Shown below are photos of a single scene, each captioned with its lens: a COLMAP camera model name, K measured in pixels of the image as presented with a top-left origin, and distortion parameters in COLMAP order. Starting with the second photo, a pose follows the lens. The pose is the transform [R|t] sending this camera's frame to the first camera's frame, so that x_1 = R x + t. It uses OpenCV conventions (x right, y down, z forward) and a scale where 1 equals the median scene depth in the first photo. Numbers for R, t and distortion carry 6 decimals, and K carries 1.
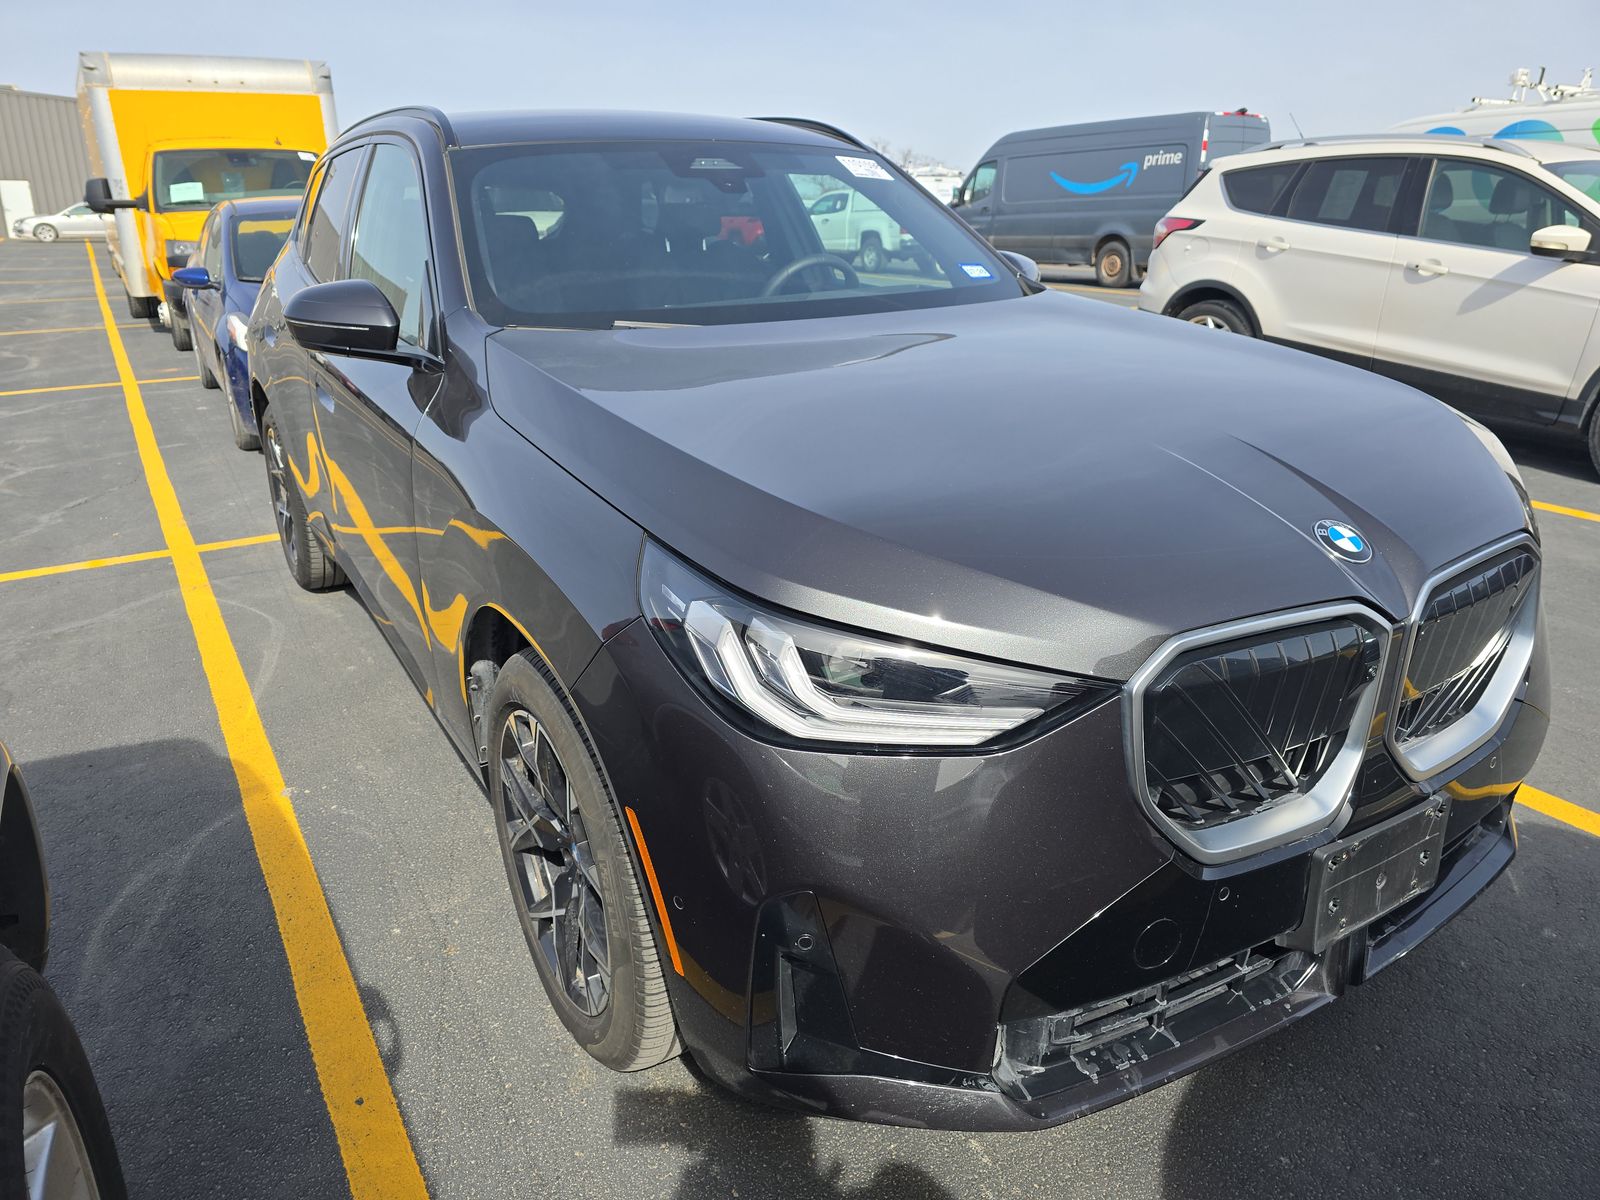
lens RADIAL K [[1070.9, 0, 781.8], [0, 1070.9, 594.4], [0, 0, 1]] dist [0.055320, -0.056223]
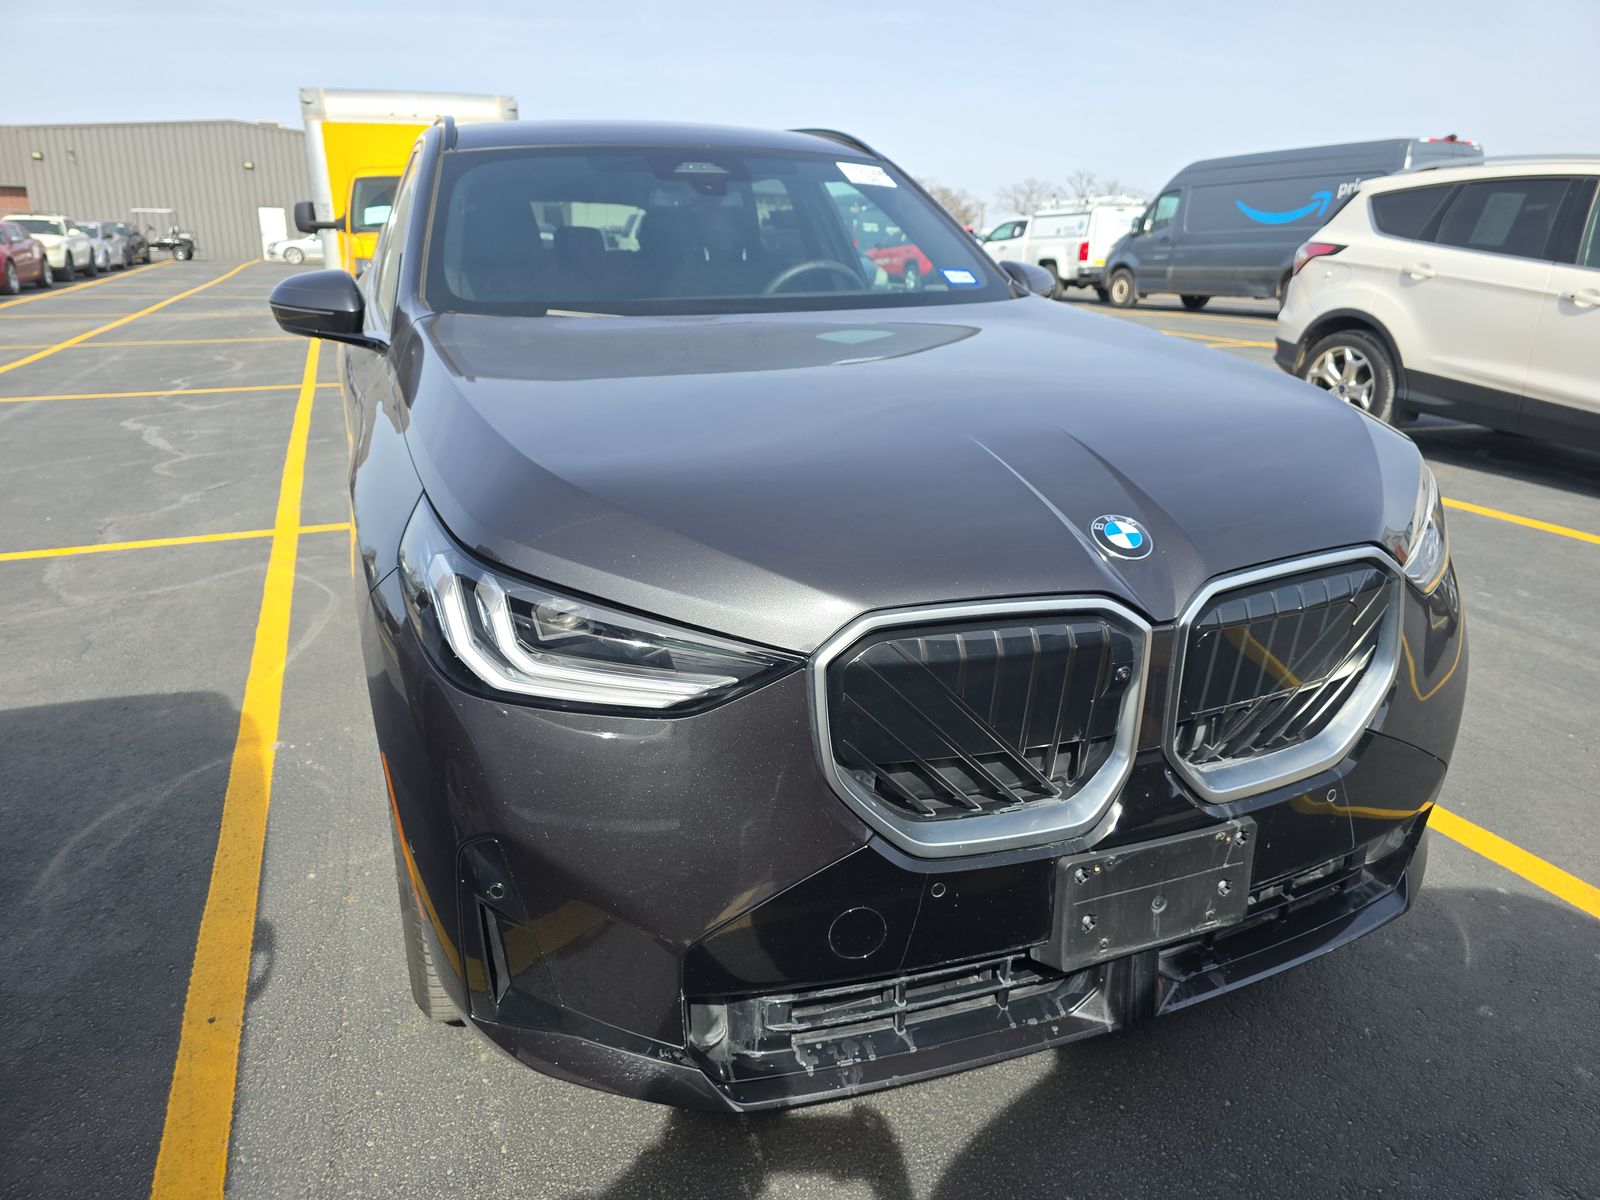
lens RADIAL K [[1070.9, 0, 781.8], [0, 1070.9, 594.4], [0, 0, 1]] dist [0.055320, -0.056223]
pose [[0.985078, 0.062668, -0.160294, 0.183579], [-0.066850, 0.997546, -0.020827, 0.019557], [0.158596, 0.031232, 0.986849, 0.011343]]
